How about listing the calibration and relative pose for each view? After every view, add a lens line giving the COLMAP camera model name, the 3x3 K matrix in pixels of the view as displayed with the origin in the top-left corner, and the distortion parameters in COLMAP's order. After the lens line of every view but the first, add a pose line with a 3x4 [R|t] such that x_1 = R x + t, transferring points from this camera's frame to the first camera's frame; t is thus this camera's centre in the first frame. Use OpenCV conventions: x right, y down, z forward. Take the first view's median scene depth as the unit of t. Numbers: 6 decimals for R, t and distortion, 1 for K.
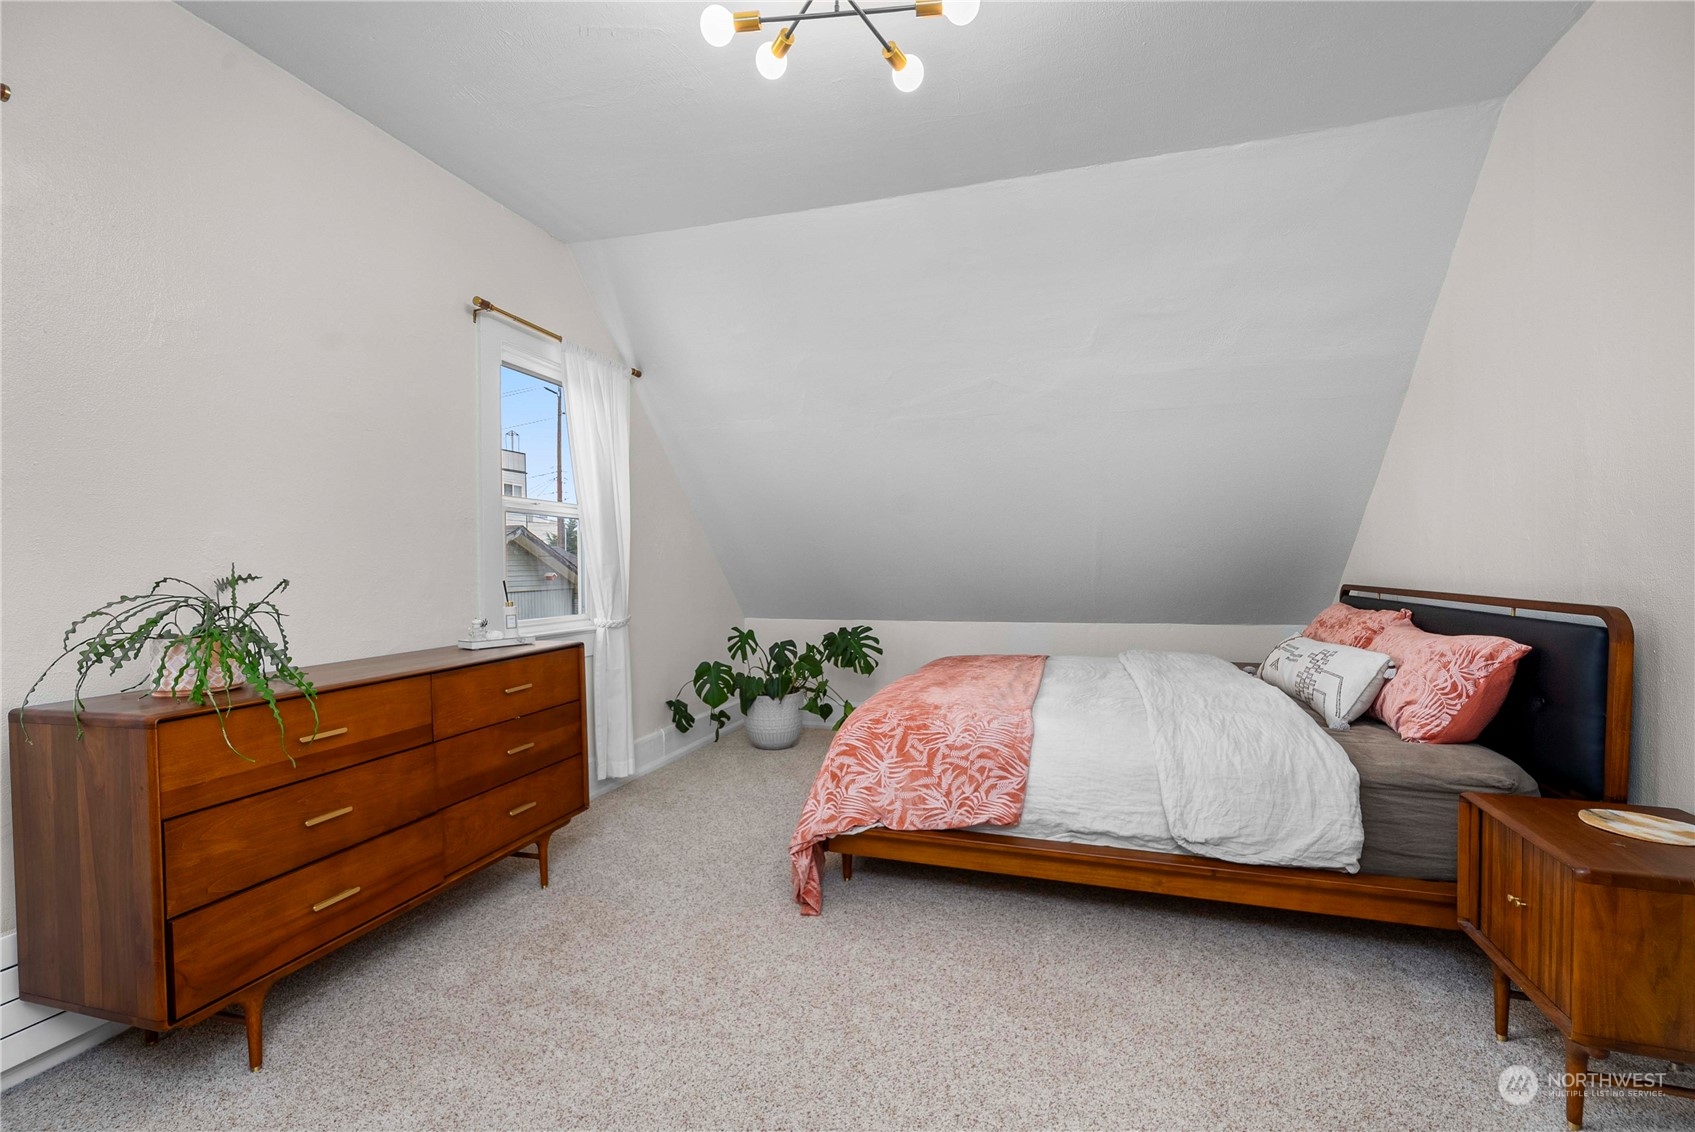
lens RADIAL K [[752.0, 0, 867.3], [0, 752.0, 550.3], [0, 0, 1]] dist [-0.004327, 0.000093]
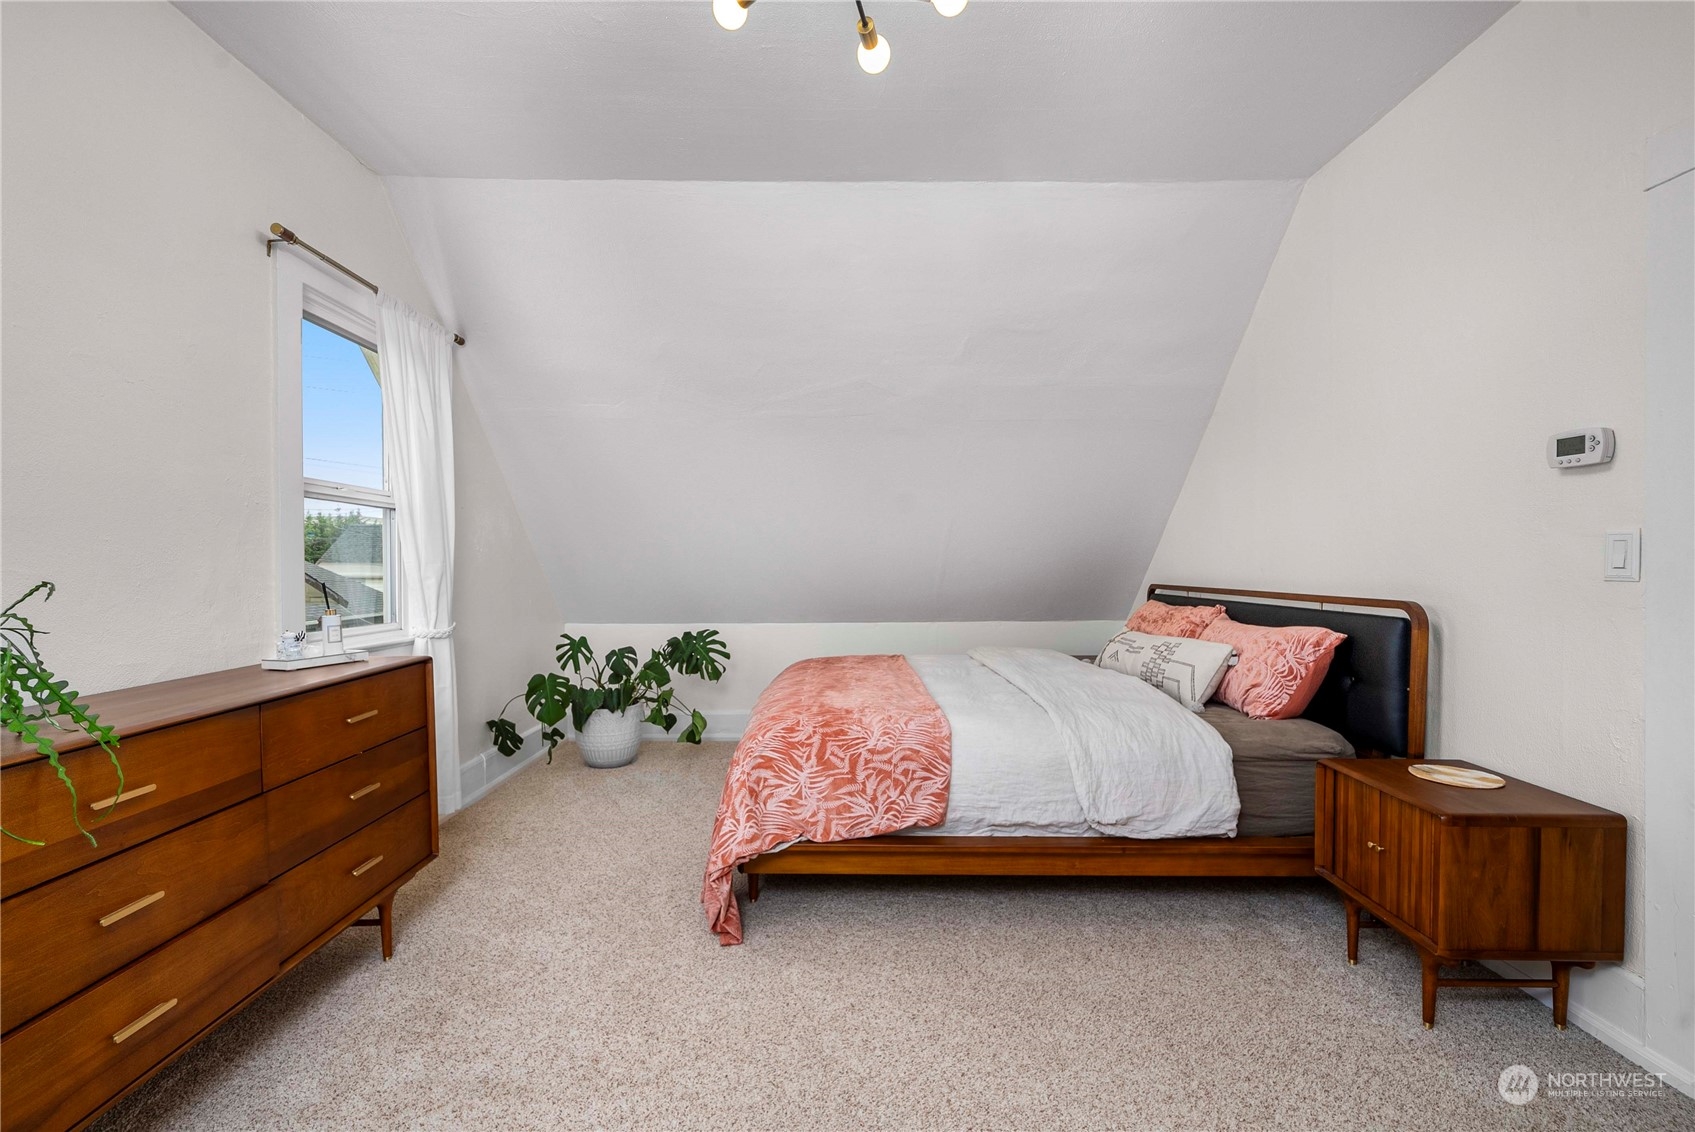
lens RADIAL K [[752.0, 0, 867.3], [0, 752.0, 550.3], [0, 0, 1]] dist [-0.004327, 0.000093]
pose [[0.952340, 0.010280, 0.304864, -0.208215], [-0.009983, 0.999947, -0.002533, 0.002229], [-0.304874, -0.000631, 0.952392, 0.073526]]
